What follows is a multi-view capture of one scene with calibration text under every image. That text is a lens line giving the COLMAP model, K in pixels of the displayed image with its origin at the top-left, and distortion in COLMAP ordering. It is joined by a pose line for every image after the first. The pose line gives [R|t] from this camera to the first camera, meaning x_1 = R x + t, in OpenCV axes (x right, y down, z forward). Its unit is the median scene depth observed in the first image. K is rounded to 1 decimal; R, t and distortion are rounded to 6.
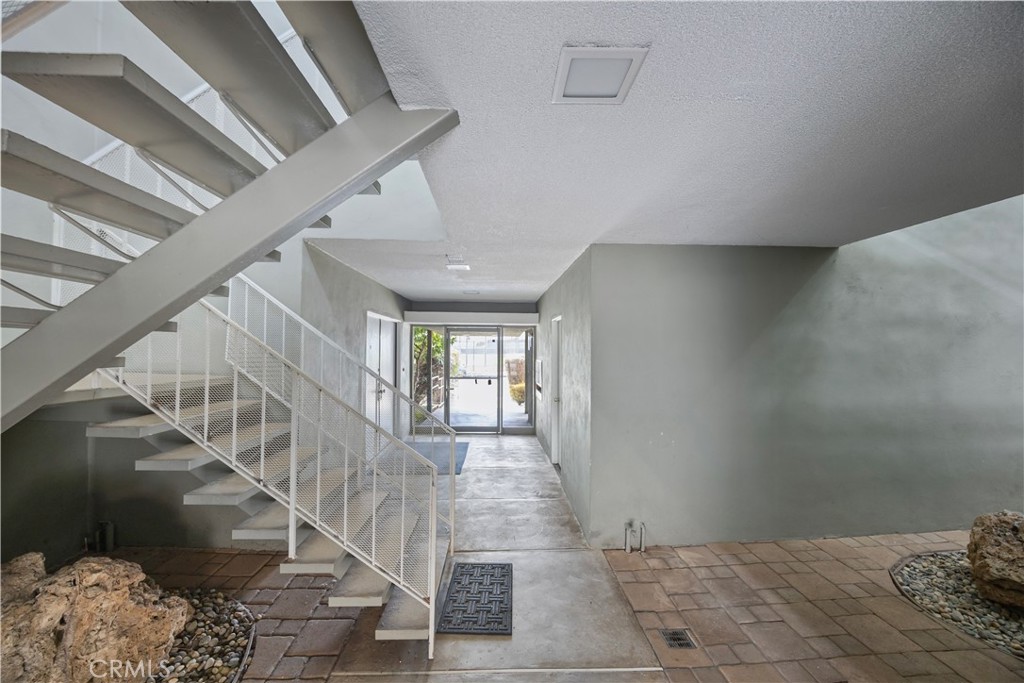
lens RADIAL K [[395.6, 0, 510.2], [0, 395.6, 333.0], [0, 0, 1]] dist [-0.006555, 0.000159]
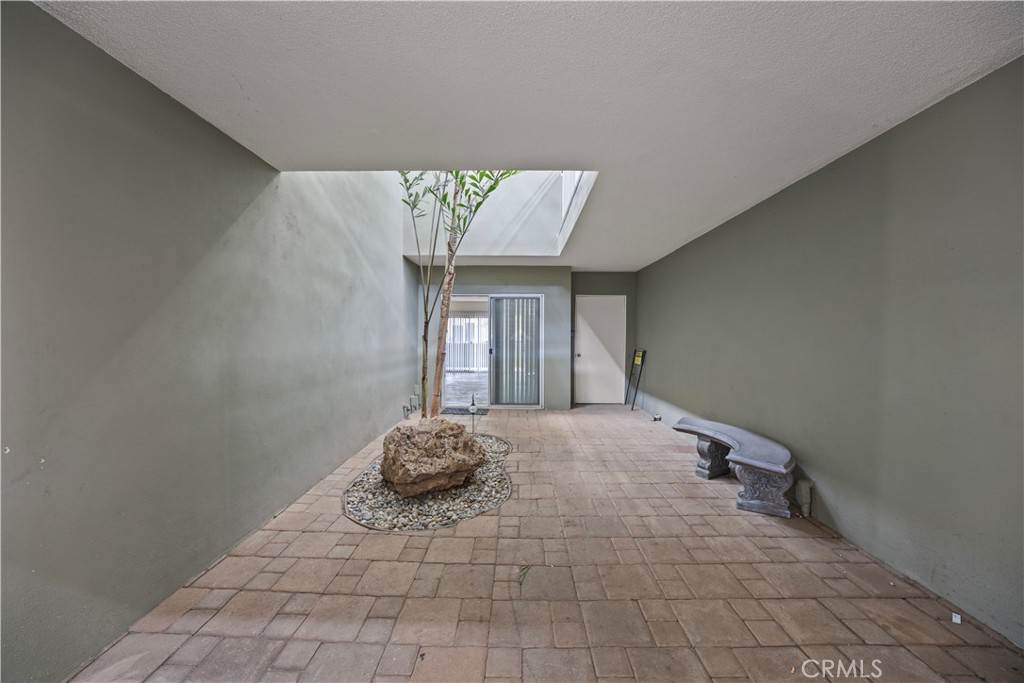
lens RADIAL K [[395.6, 0, 513.8], [0, 395.6, 343.0], [0, 0, 1]] dist [-0.006555, 0.000159]
pose [[0.070212, -0.023481, 0.997256, 0.016089], [-0.035246, 0.999040, 0.026004, 0.136568], [-0.996909, -0.036975, 0.069317, 0.536418]]
